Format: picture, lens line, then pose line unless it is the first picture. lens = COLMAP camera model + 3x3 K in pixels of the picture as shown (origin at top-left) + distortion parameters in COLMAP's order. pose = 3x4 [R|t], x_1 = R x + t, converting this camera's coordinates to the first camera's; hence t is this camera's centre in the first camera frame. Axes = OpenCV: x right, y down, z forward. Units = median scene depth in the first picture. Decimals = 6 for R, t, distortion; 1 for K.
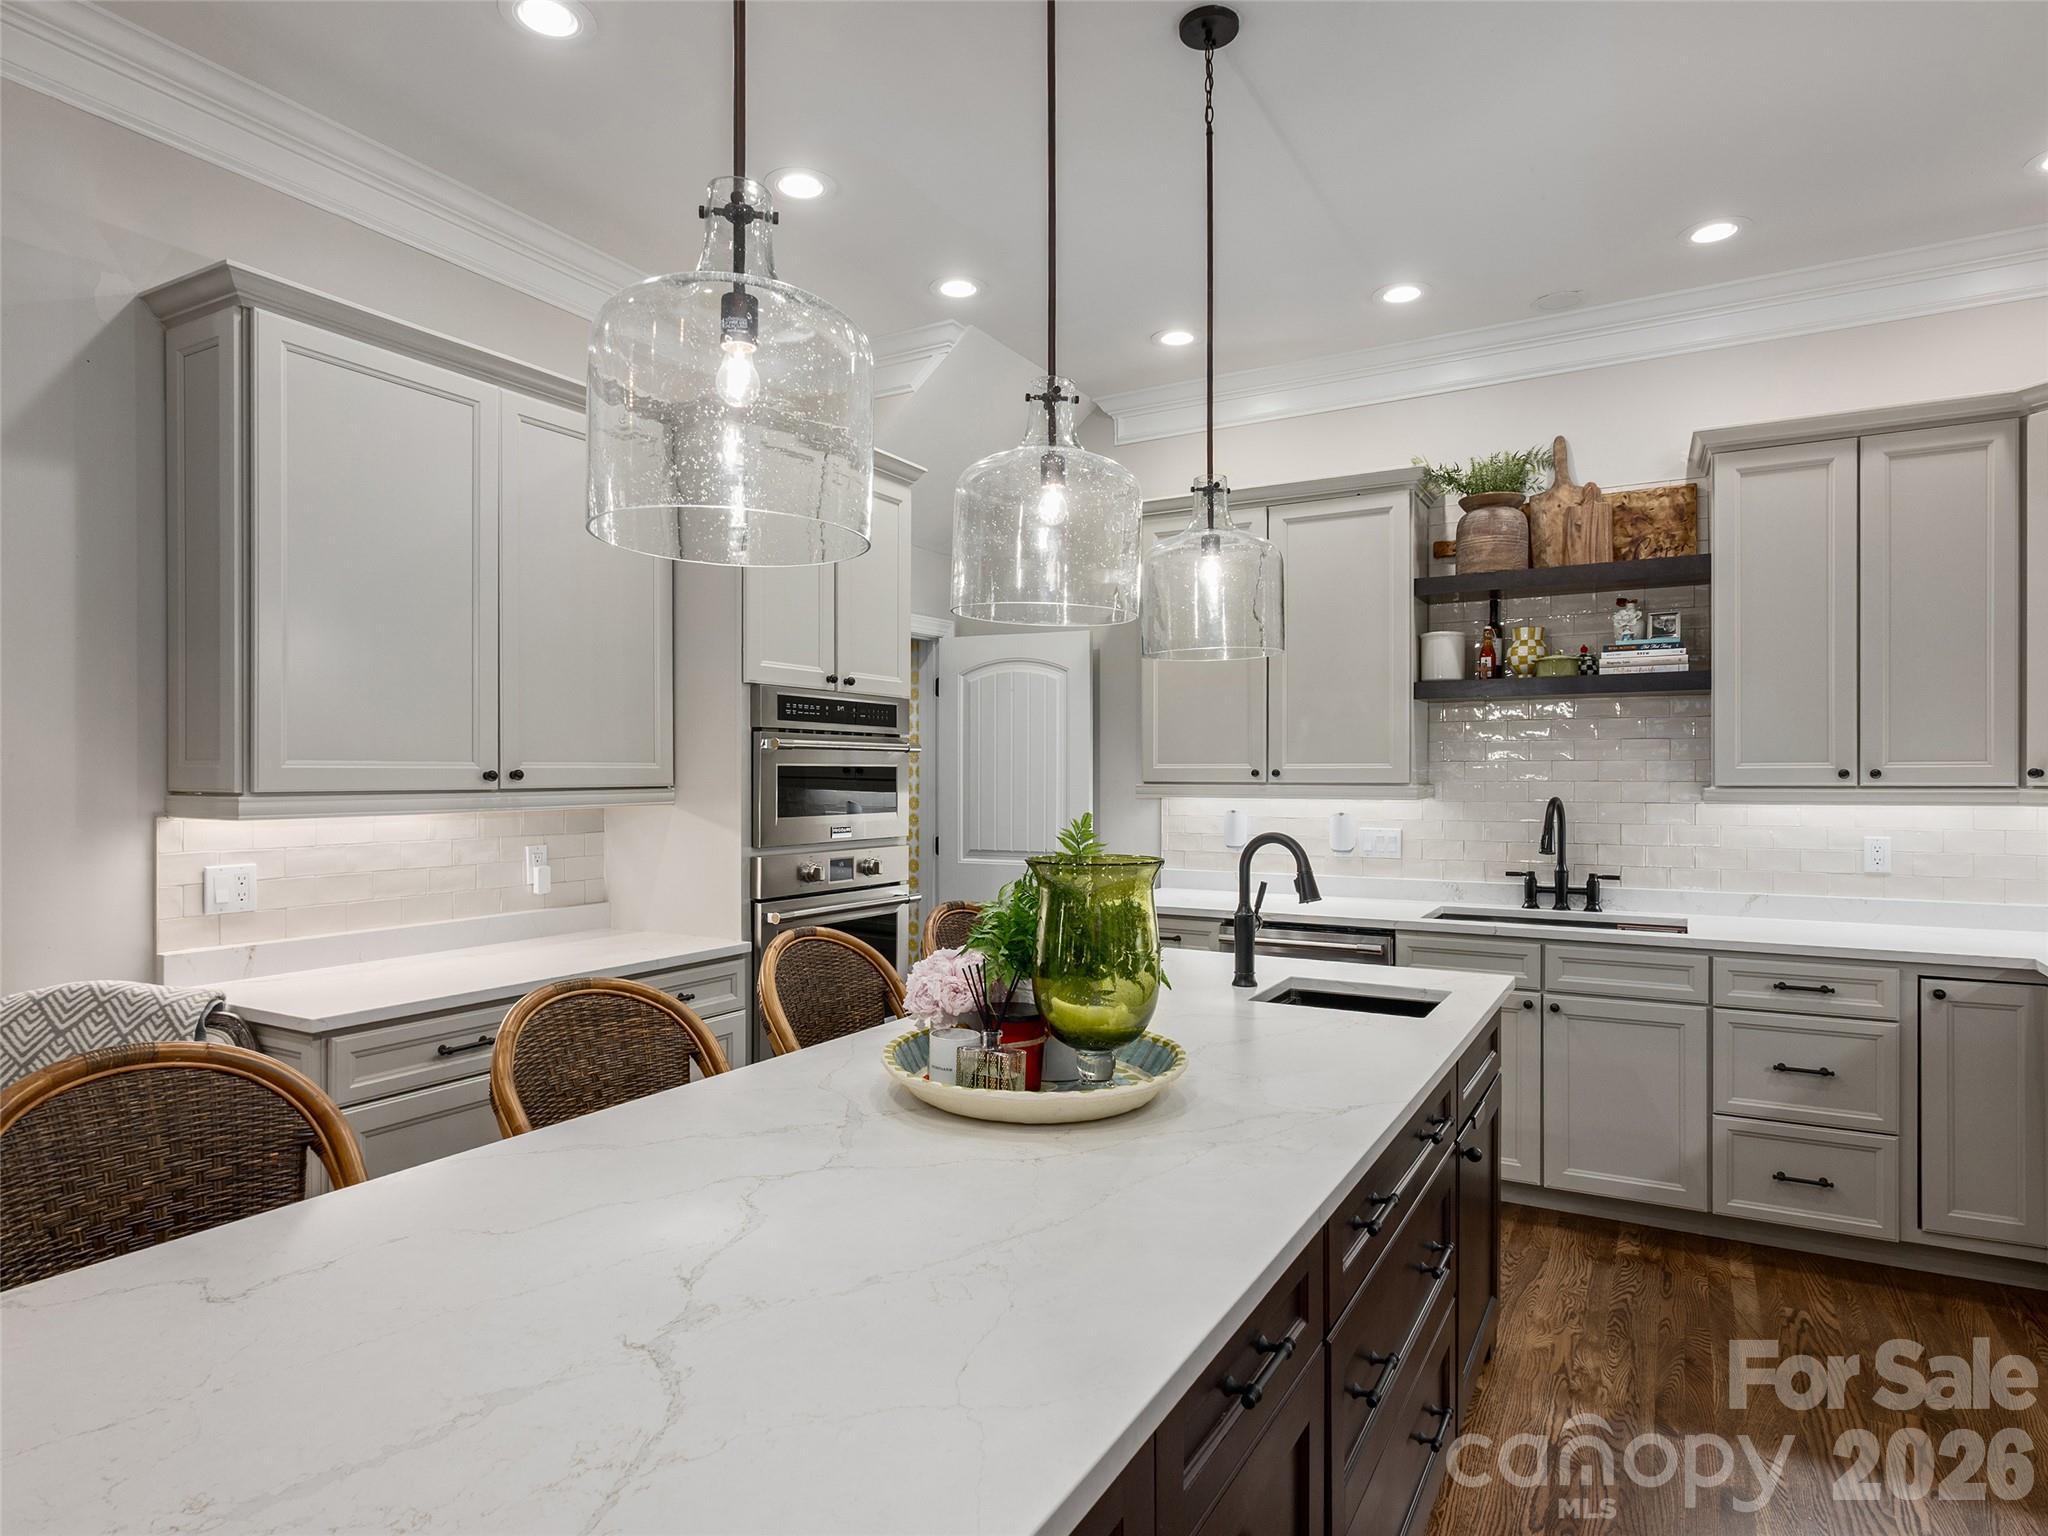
lens RADIAL K [[1173.4, 0, 1008.3], [0, 1173.4, 781.9], [0, 0, 1]] dist [0.001466, 0.001888]
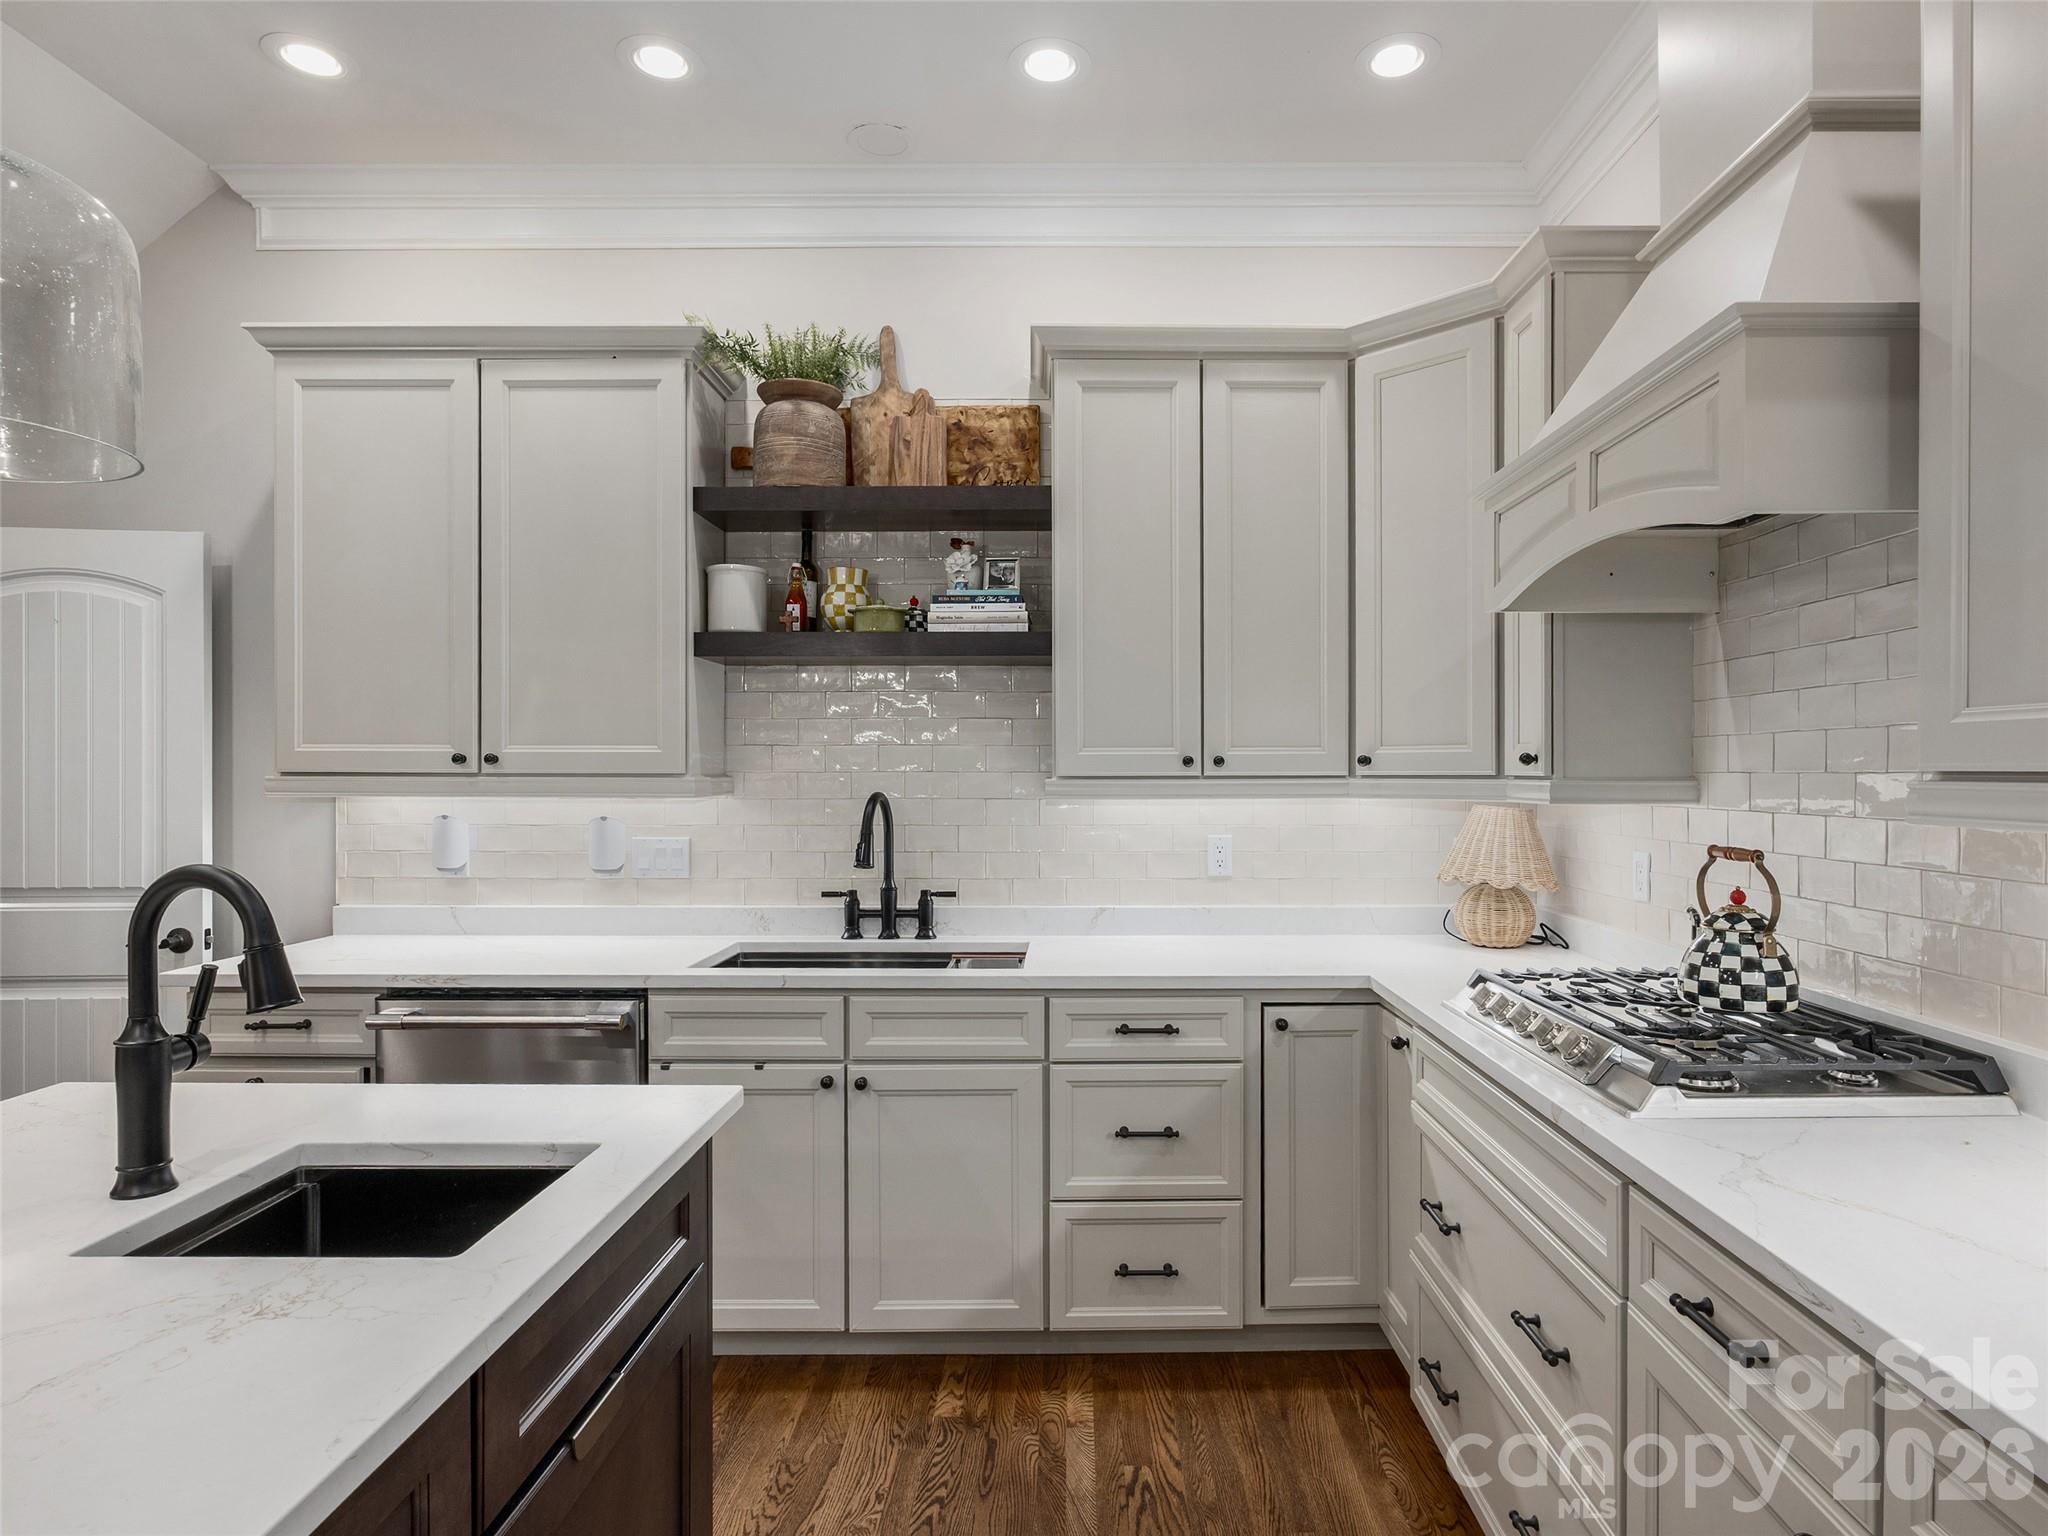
lens RADIAL K [[1181.1, 0, 1073.2], [0, 1181.1, 774.4], [0, 0, 1]] dist [-0.001725, -0.000599]
pose [[0.867888, 0.001375, 0.496758, 0.202707], [0.001899, 0.999980, -0.006086, 0.006622], [-0.496756, 0.006225, 0.867868, 0.283133]]
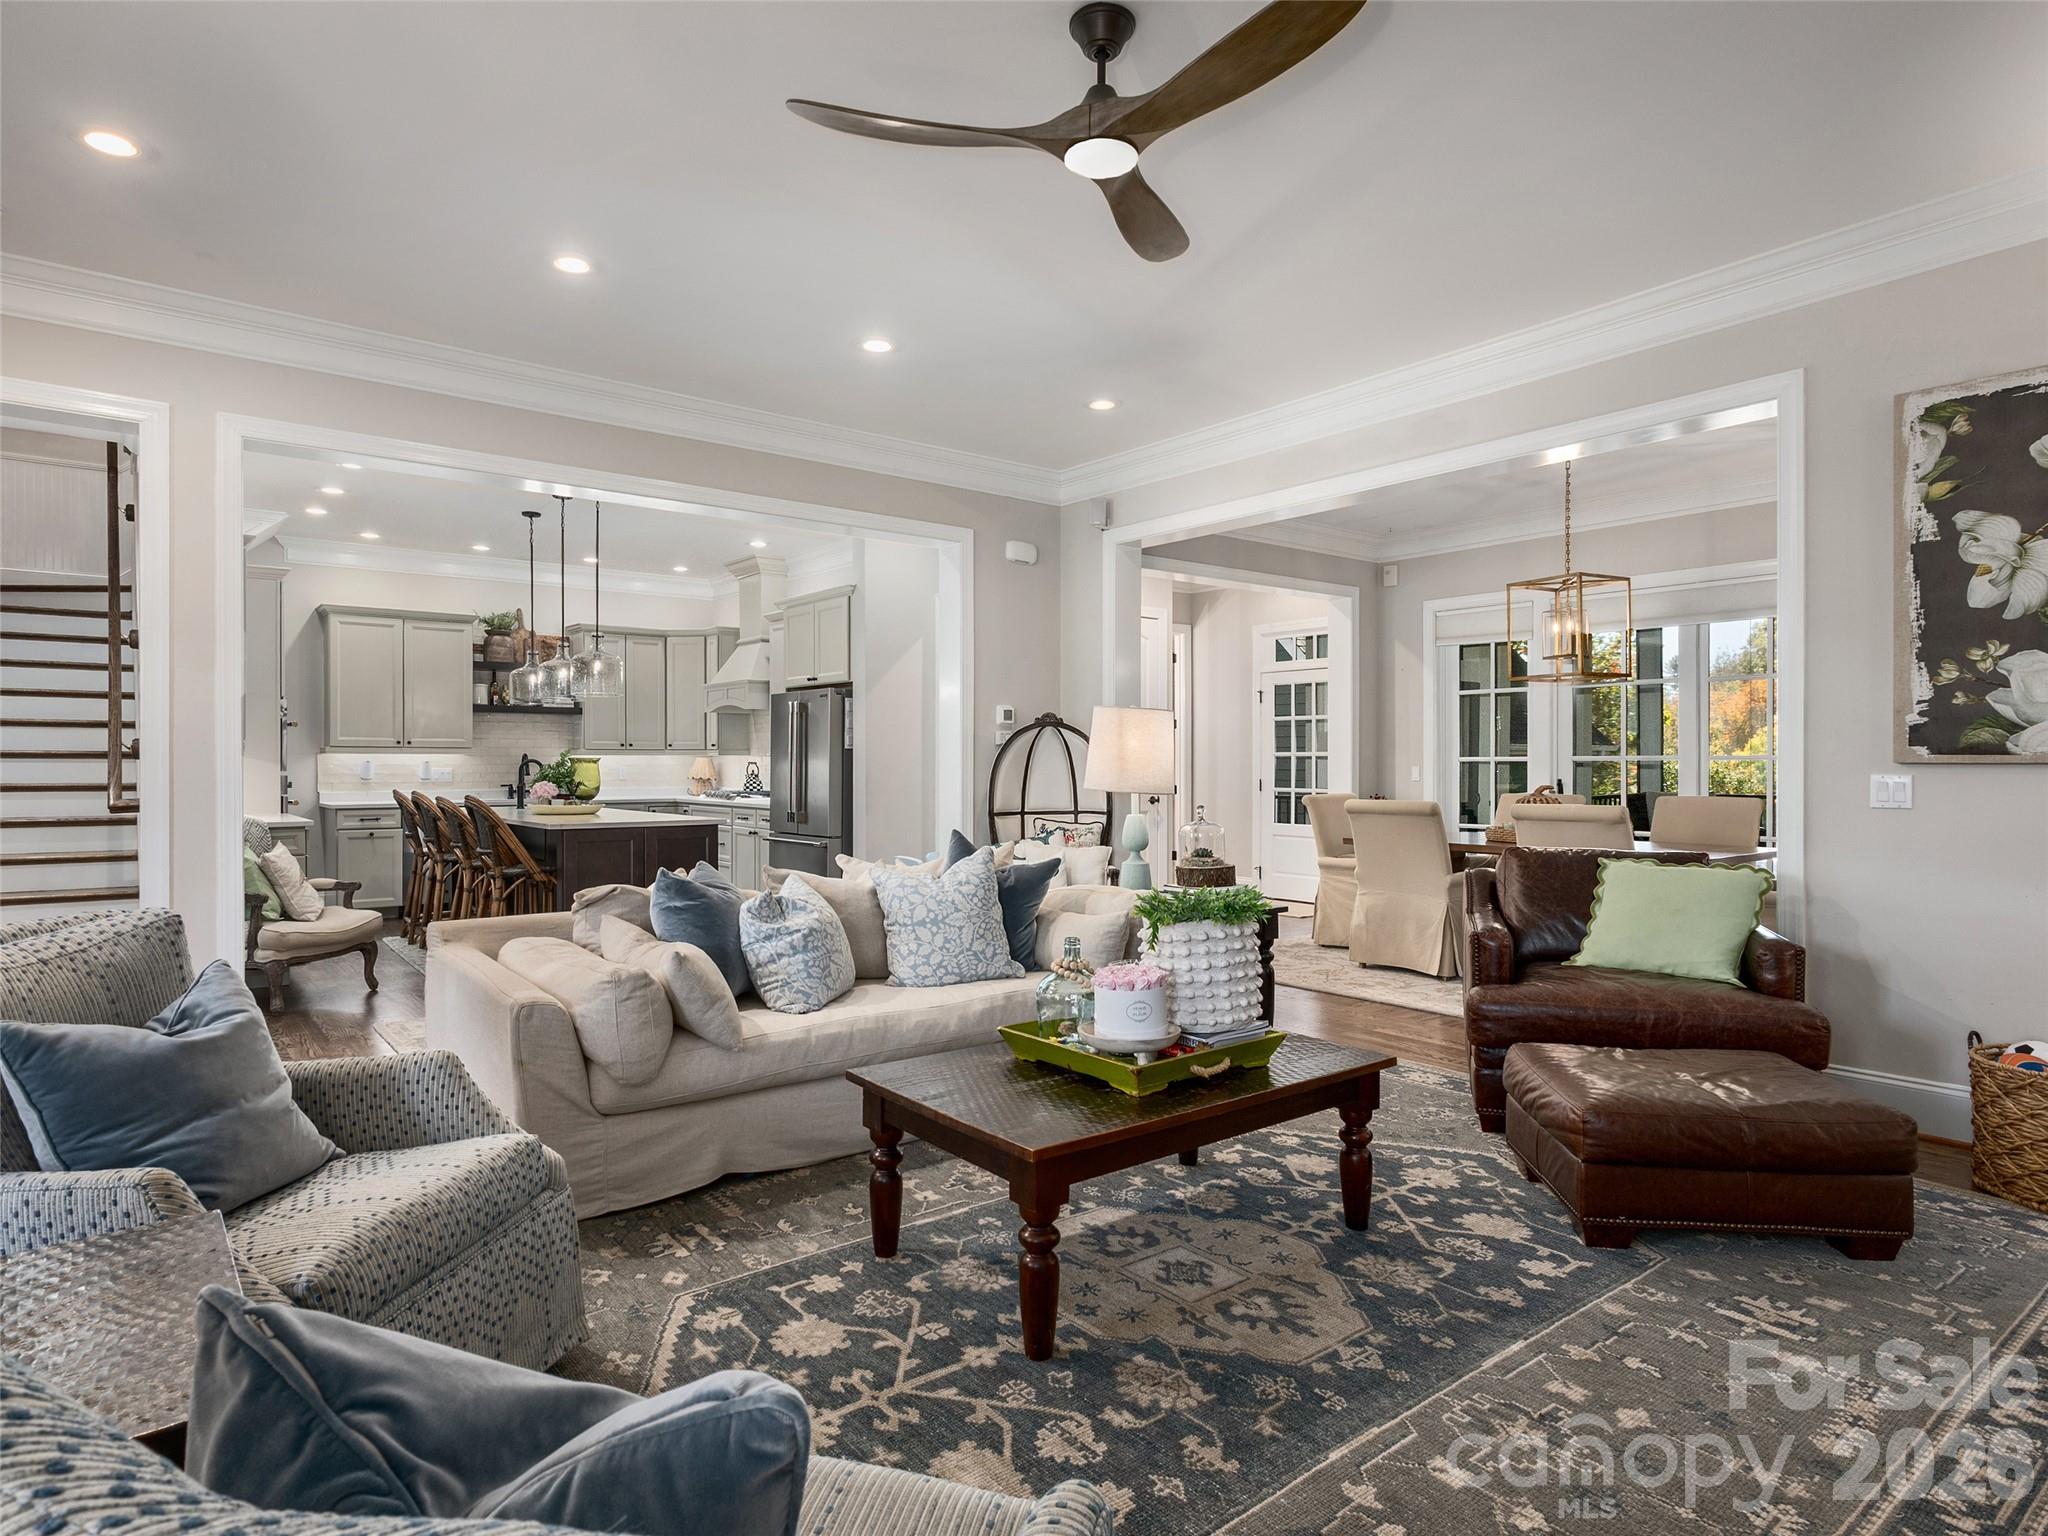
lens RADIAL K [[1127.4, 0, 1024.0], [0, 1127.4, 768.0], [0, 0, 1]] dist [0.000235, -0.000081]
pose [[0.363169, -0.003002, 0.931719, -1.459322], [0.004309, 0.999990, 0.001543, 0.046640], [-0.931713, 0.003455, 0.363178, -0.919848]]
